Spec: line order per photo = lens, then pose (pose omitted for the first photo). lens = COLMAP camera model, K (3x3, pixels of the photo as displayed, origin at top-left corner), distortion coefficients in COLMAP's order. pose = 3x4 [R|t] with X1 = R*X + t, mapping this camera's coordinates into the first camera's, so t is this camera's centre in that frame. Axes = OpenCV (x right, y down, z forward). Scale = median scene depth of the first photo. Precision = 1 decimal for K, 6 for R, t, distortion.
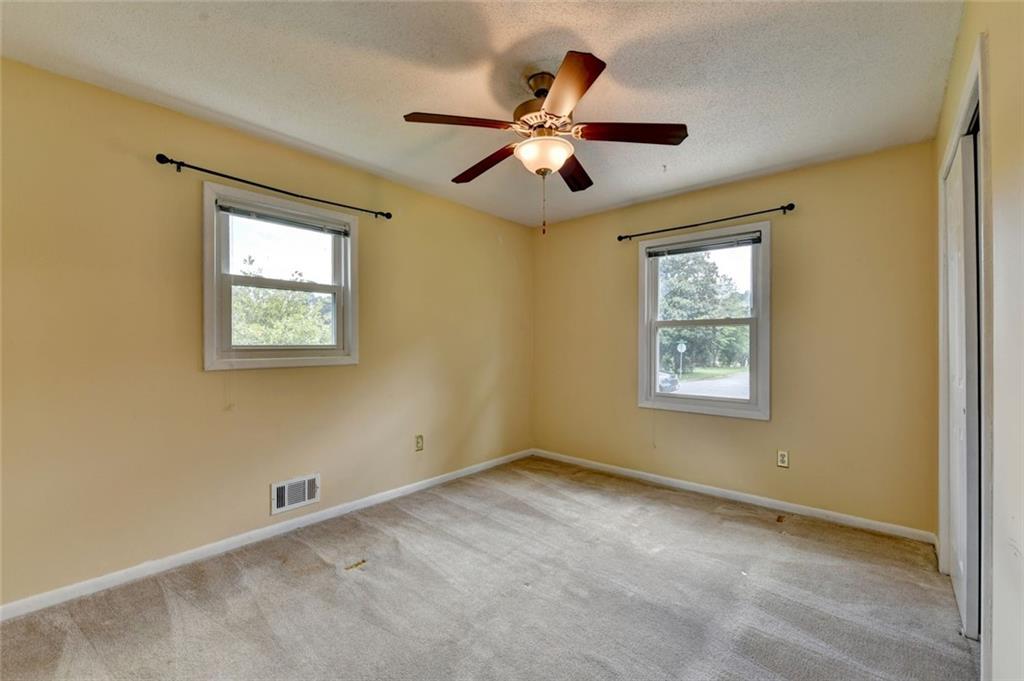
lens RADIAL K [[422.8, 0, 513.7], [0, 422.8, 340.5], [0, 0, 1]] dist [-0.006840, -0.000468]
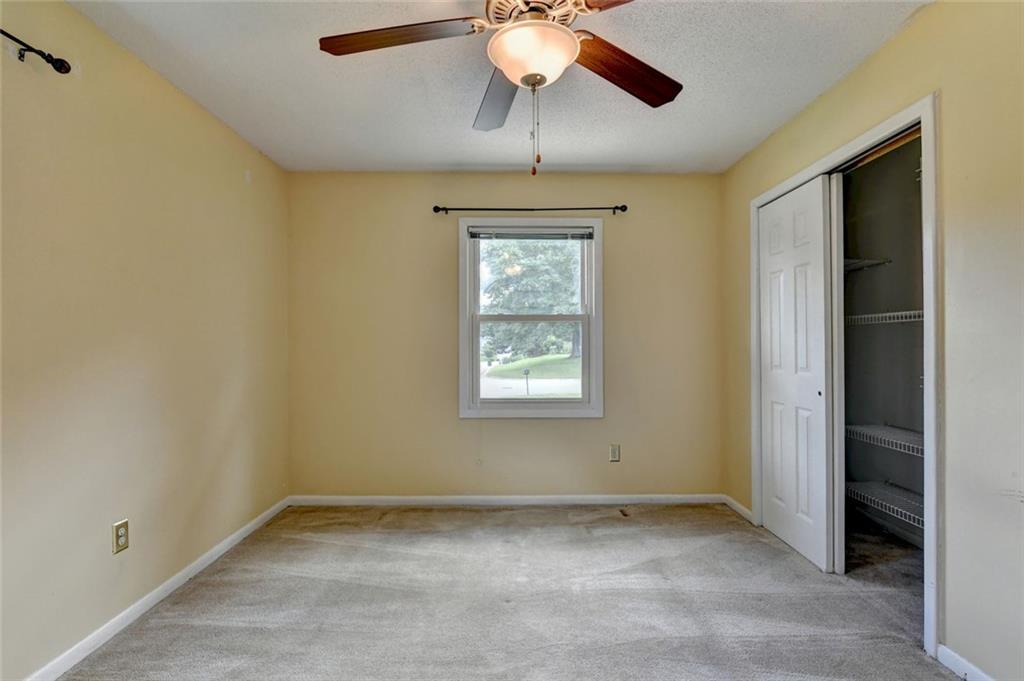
lens RADIAL K [[468.2, 0, 512.0], [0, 468.2, 340.5], [0, 0, 1]] dist [-0.002898, -0.000181]
pose [[0.741387, -0.000970, 0.671077, -0.281402], [-0.002269, 0.999990, 0.003952, 0.002476], [-0.671074, -0.004452, 0.741377, 0.296728]]
